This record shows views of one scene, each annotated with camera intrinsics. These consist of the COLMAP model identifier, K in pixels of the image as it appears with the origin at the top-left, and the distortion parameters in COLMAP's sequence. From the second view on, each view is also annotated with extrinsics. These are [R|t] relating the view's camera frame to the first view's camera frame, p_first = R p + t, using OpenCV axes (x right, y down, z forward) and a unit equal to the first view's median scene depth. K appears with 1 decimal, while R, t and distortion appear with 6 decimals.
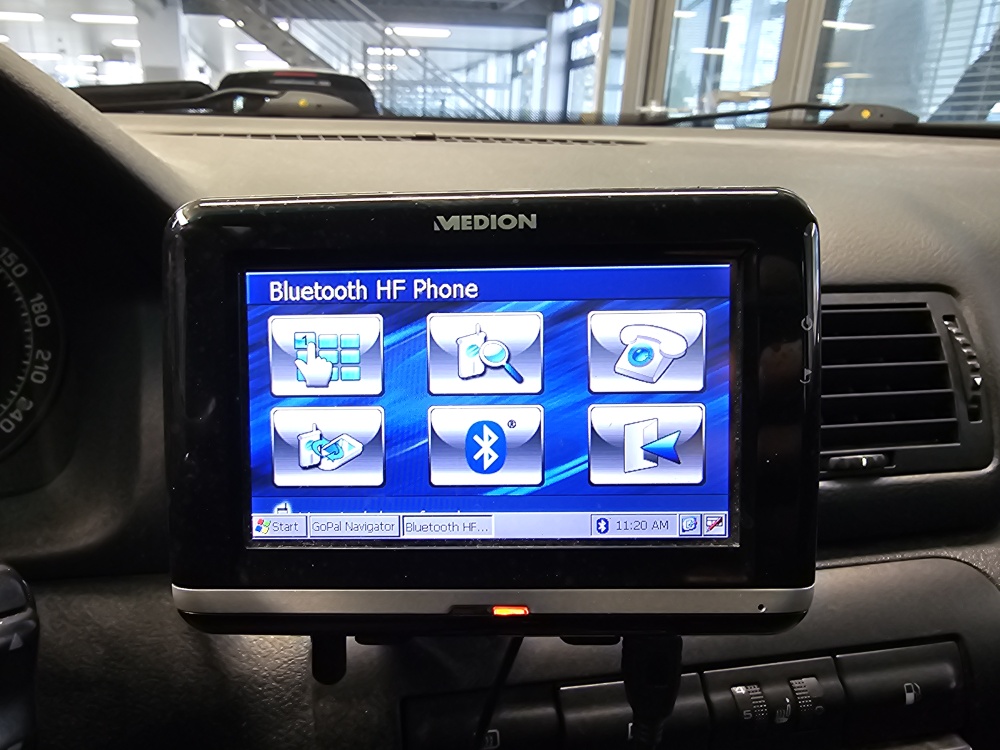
lens RADIAL K [[789.2, 0, 500.0], [0, 789.2, 375.0], [0, 0, 1]] dist [-0.005320, -0.001654]
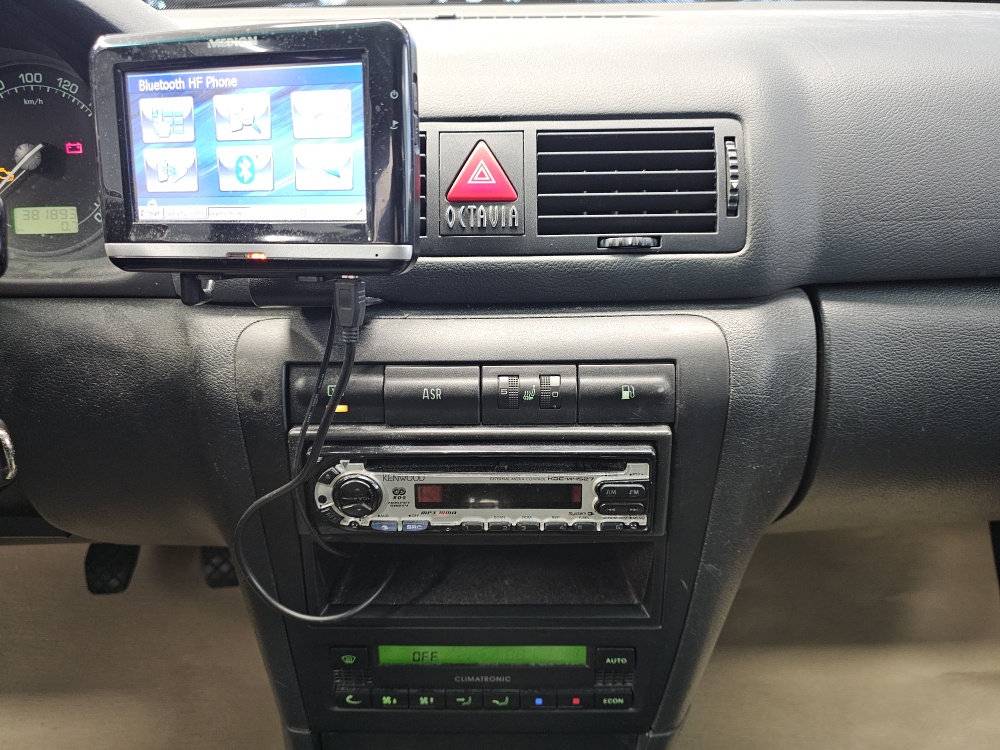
lens RADIAL K [[749.5, 0, 500.0], [0, 749.5, 375.0], [0, 0, 1]] dist [-0.002691, -0.006967]
pose [[0.980405, 0.051694, -0.190090, 0.943579], [-0.024943, 0.989765, 0.140513, 0.310686], [0.195408, -0.133019, 0.971659, -0.680831]]
